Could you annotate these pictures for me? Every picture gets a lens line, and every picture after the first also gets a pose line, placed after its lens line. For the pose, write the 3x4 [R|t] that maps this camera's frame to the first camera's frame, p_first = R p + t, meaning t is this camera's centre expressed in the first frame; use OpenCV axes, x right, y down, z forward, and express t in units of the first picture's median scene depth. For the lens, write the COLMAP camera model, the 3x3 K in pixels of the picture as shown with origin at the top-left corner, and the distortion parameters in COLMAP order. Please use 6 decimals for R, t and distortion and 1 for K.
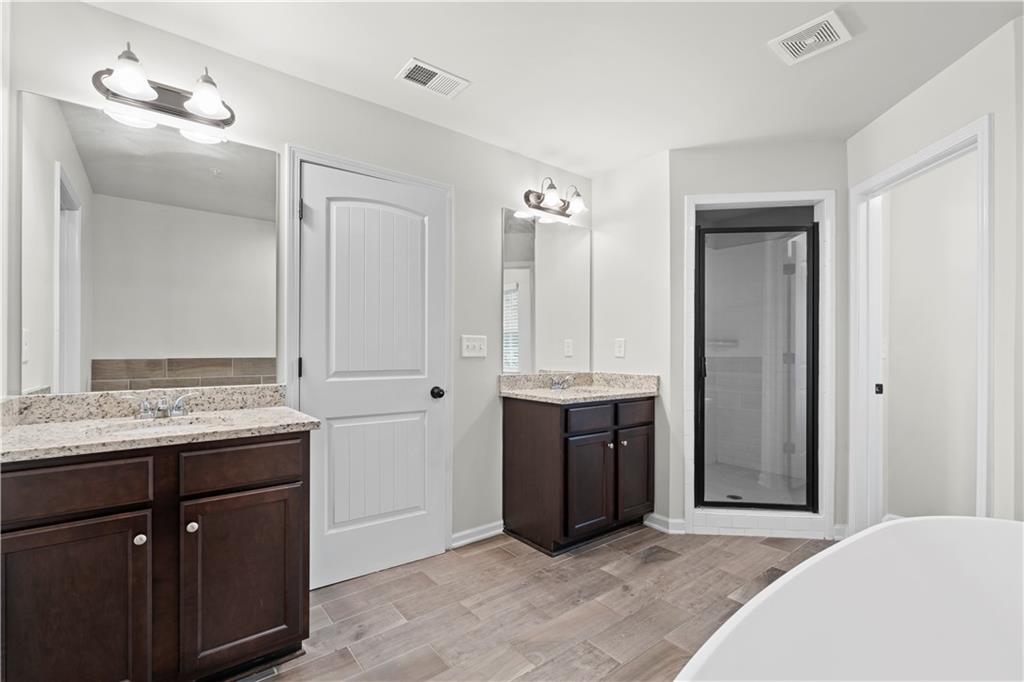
lens RADIAL K [[452.2, 0, 509.5], [0, 452.2, 350.0], [0, 0, 1]] dist [-0.005272, -0.001484]
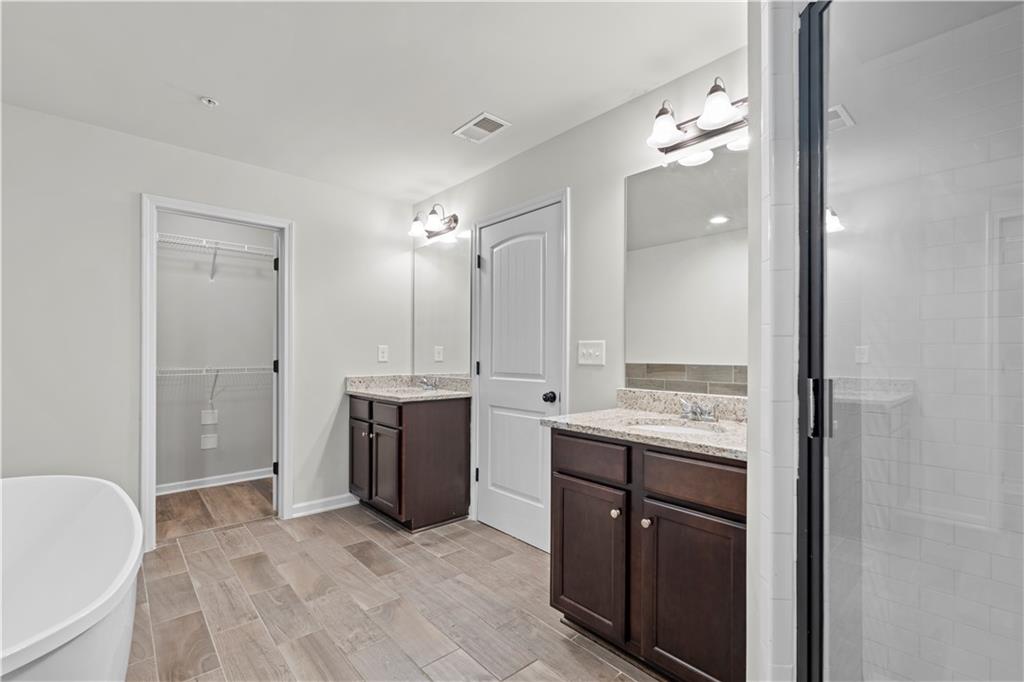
lens RADIAL K [[452.2, 0, 518.8], [0, 452.2, 350.4], [0, 0, 1]] dist [-0.005272, -0.001484]
pose [[0.075593, -0.011069, -0.997077, 0.846138], [-0.006835, 0.999909, -0.011618, -0.001946], [0.997115, 0.007693, 0.075510, 0.835586]]
